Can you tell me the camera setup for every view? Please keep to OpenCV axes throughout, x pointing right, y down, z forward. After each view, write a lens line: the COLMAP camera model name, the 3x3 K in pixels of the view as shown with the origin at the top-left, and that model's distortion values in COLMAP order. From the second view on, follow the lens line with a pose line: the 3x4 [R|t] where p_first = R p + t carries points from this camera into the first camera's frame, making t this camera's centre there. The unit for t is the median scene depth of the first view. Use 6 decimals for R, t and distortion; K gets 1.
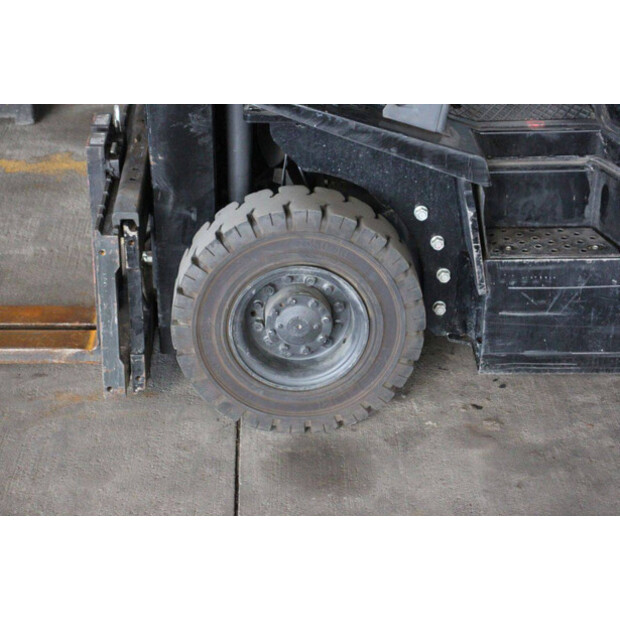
lens RADIAL K [[1372.5, 0, 313.6], [0, 1372.5, 308.7], [0, 0, 1]] dist [0.373433, 0.000000]
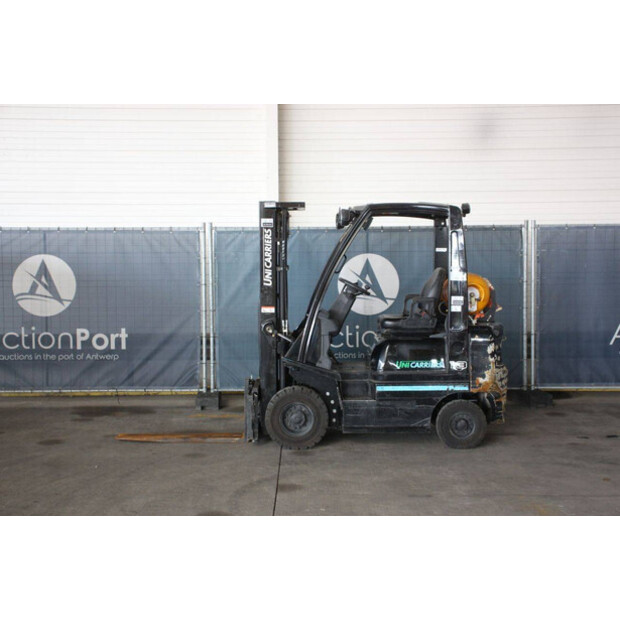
lens RADIAL K [[937.4, 0, 313.8], [0, 937.4, 296.1], [0, 0, 1]] dist [0.130344, 0.000000]
pose [[0.999640, -0.013256, -0.023345, 0.105635], [0.002624, 0.913671, -0.406445, 0.784562], [0.026718, 0.406237, 0.913377, -1.615362]]
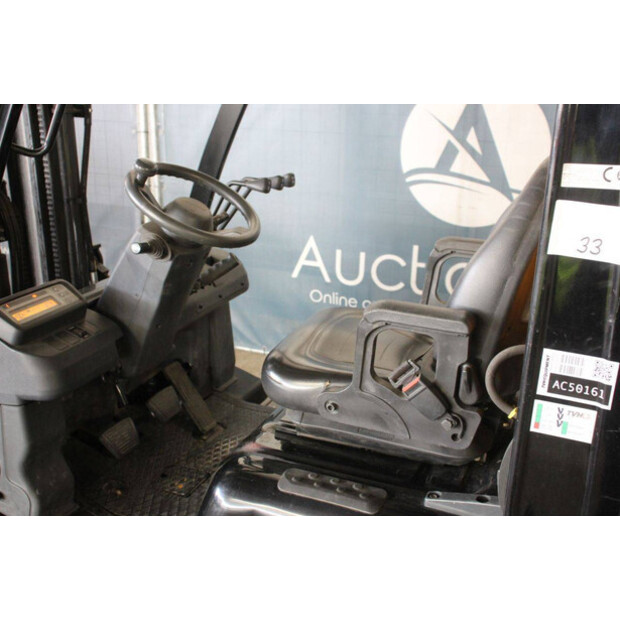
lens RADIAL K [[708.7, 0, 312.6], [0, 708.7, 307.4], [0, 0, 1]] dist [-0.024763, 0.000000]
pose [[0.906325, 0.139009, -0.399064, 0.467028], [-0.196764, 0.974550, -0.107403, -0.267301], [0.373978, 0.175863, 0.910611, 0.502134]]
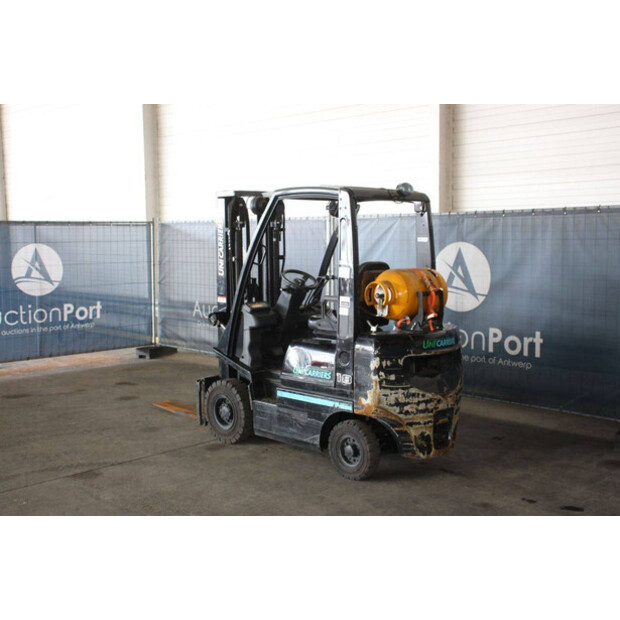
lens RADIAL K [[776.2, 0, 315.8], [0, 776.2, 307.1], [0, 0, 1]] dist [0.024436, 0.000000]
pose [[0.684730, 0.051886, -0.726948, 1.746213], [-0.315684, 0.920147, -0.231675, 0.165816], [0.656878, 0.388121, 0.646431, -0.377929]]
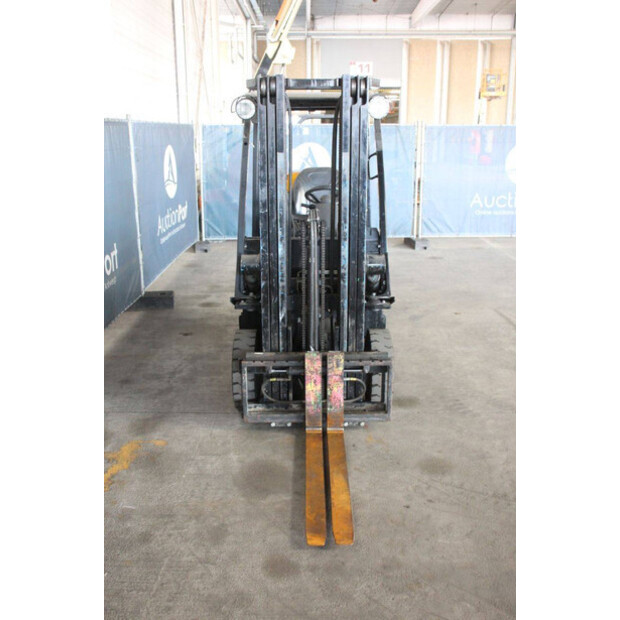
lens RADIAL K [[633.7, 0, 302.2], [0, 633.7, 312.7], [0, 0, 1]] dist [-0.035444, 0.000000]
pose [[0.045020, -0.282572, 0.958189, -1.367529], [0.457564, 0.858468, 0.231665, -0.521195], [-0.888036, 0.428003, 0.167943, 0.860779]]
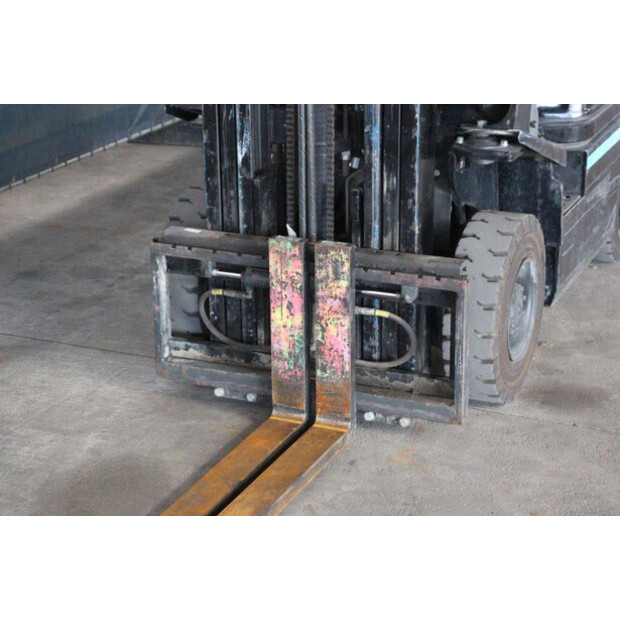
lens RADIAL K [[1453.6, 0, 310.2], [0, 1453.6, 309.0], [0, 0, 1]] dist [0.413688, 0.000000]
pose [[0.430616, -0.315745, 0.845503, -1.274545], [0.420777, 0.899001, 0.121421, -0.240435], [-0.798446, 0.303483, 0.519983, 0.418082]]
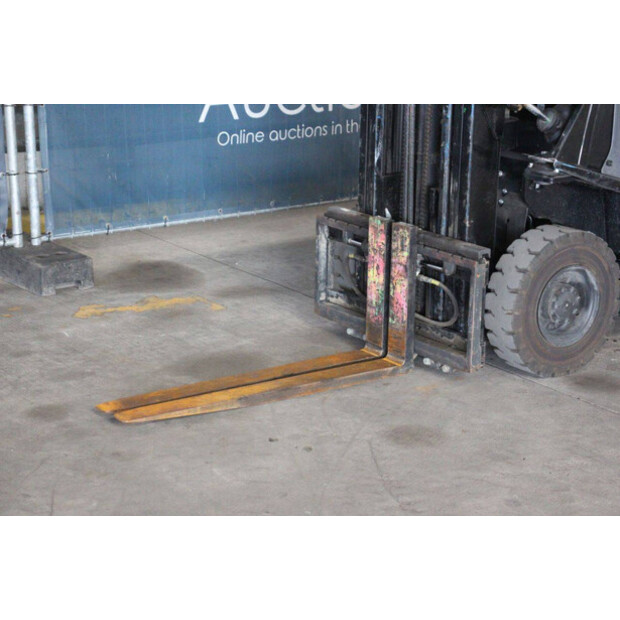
lens RADIAL K [[1453.6, 0, 313.2], [0, 1453.6, 308.8], [0, 0, 1]] dist [0.413688, 0.000000]
pose [[0.828194, -0.150024, 0.539988, -1.217352], [0.247406, 0.962409, -0.112068, 0.139282], [-0.502877, 0.226410, 0.834178, -0.334354]]
